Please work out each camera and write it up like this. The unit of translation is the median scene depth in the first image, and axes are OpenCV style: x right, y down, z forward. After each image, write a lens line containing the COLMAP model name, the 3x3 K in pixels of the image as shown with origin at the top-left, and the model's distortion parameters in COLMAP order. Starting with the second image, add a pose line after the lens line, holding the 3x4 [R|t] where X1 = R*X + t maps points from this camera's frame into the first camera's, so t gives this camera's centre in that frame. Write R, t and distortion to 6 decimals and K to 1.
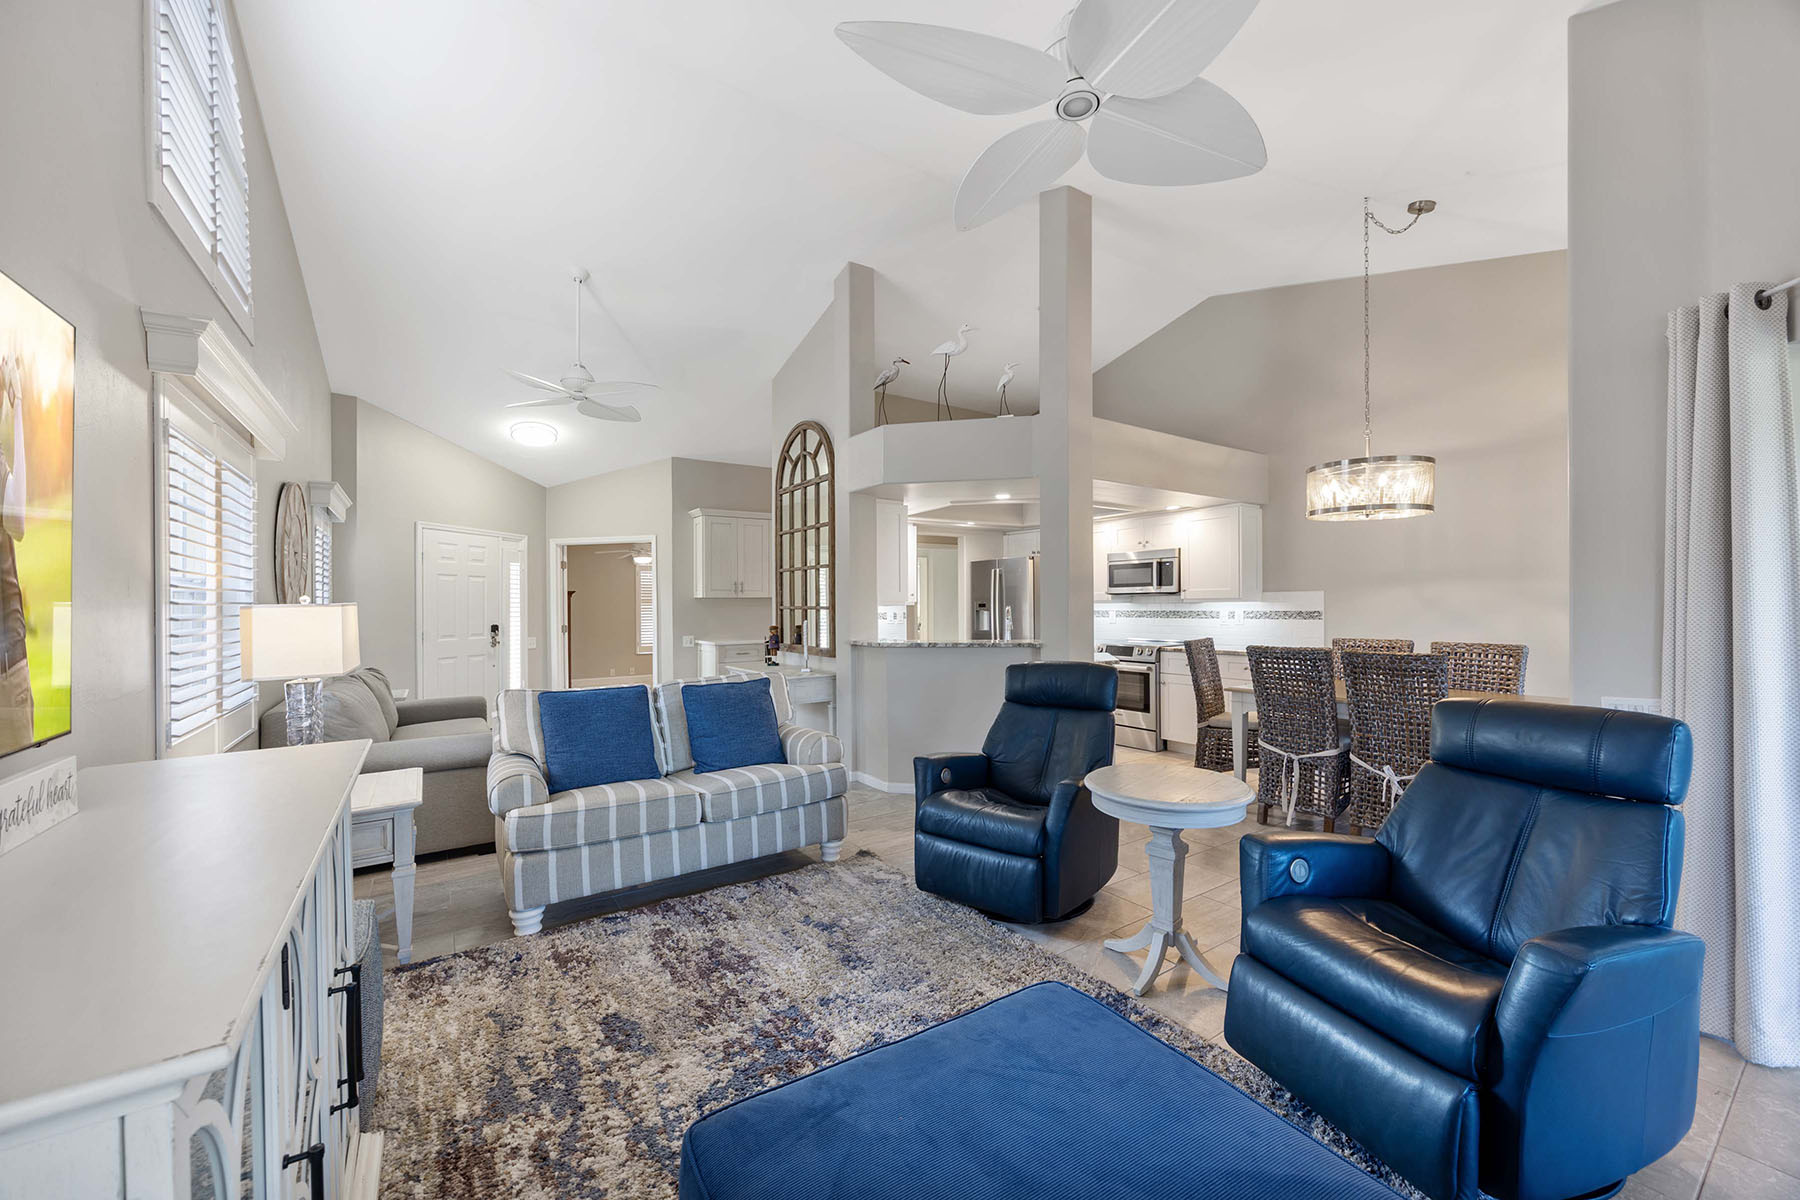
lens RADIAL K [[693.9, 0, 893.8], [0, 693.9, 605.2], [0, 0, 1]] dist [0.000002, 0.000257]
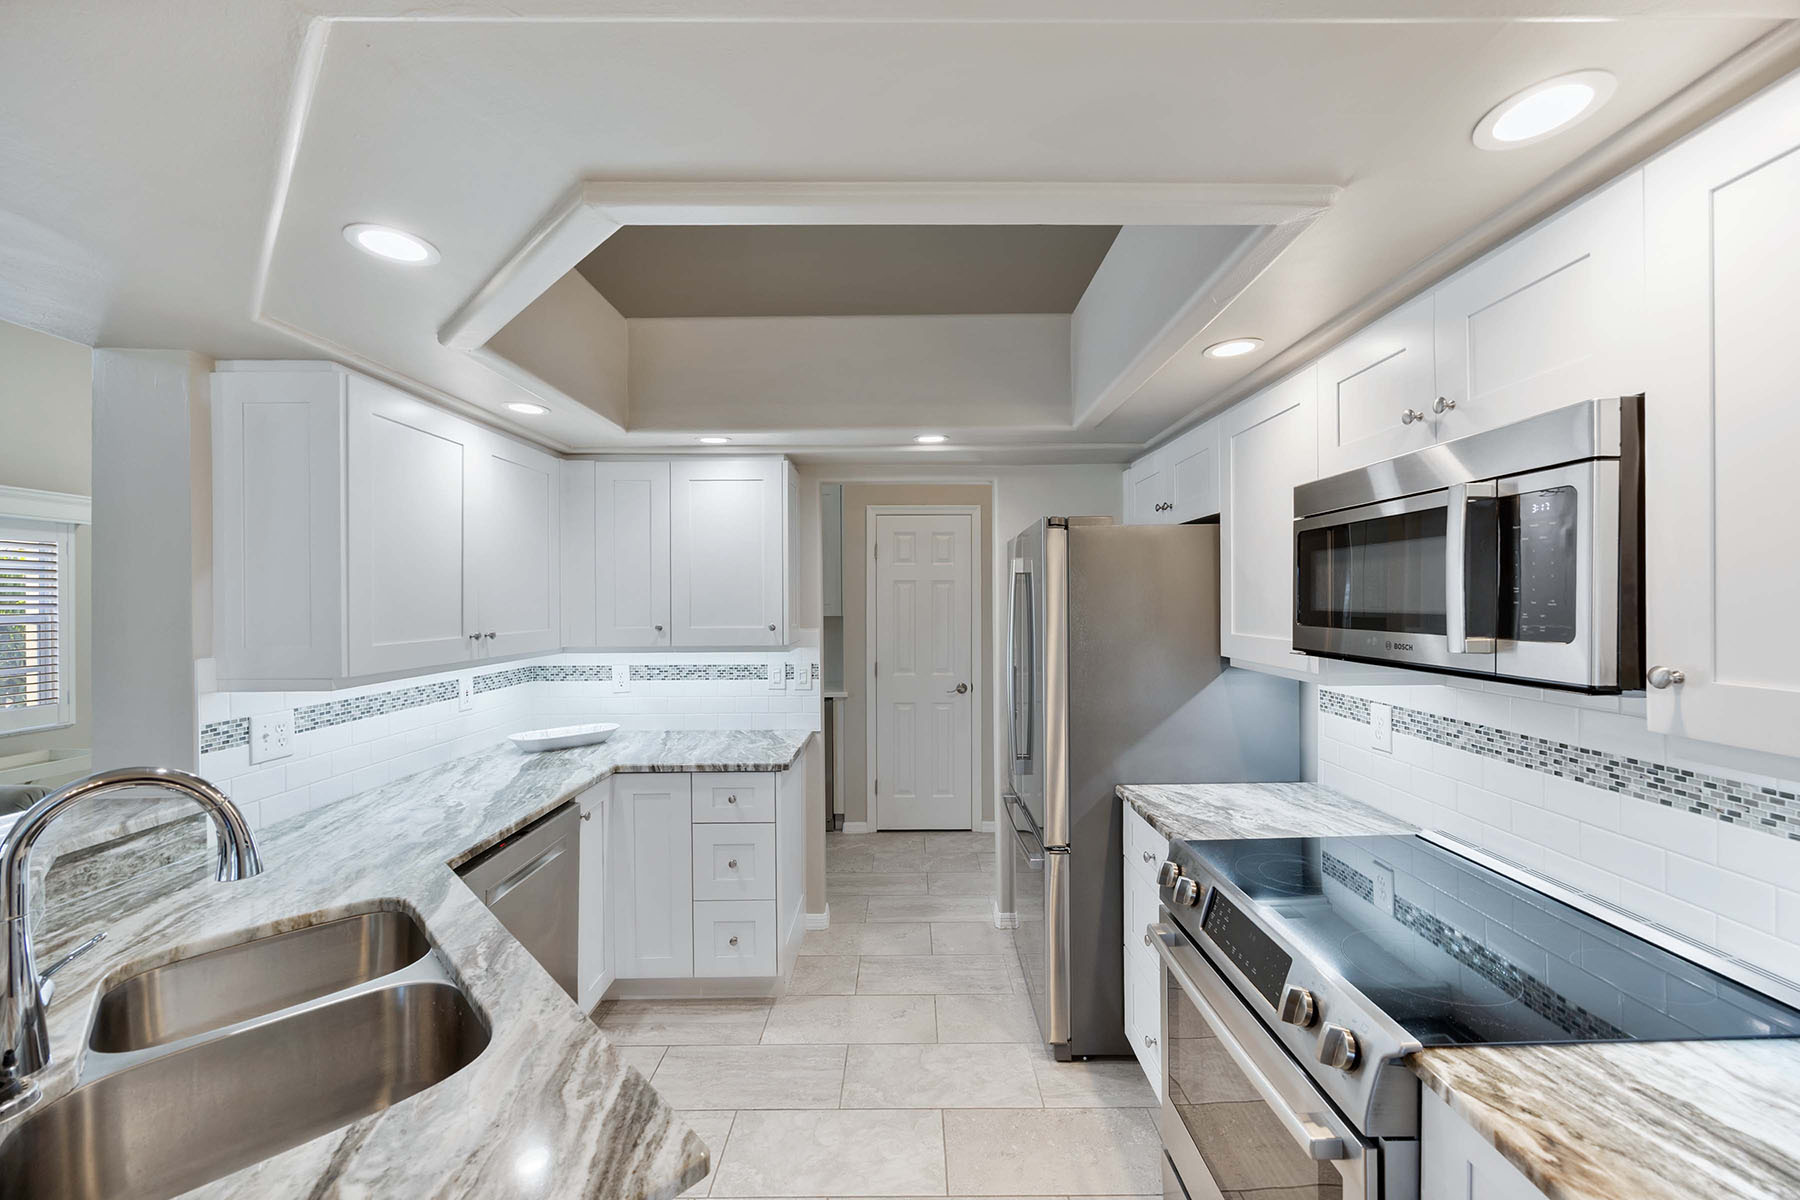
lens RADIAL K [[693.9, 0, 913.6], [0, 693.9, 608.4], [0, 0, 1]] dist [0.000002, 0.000257]
pose [[0.832968, 0.010795, -0.553216, 0.620866], [-0.003357, 0.999890, 0.014456, -0.063227], [0.553311, -0.010184, 0.832913, 1.342061]]
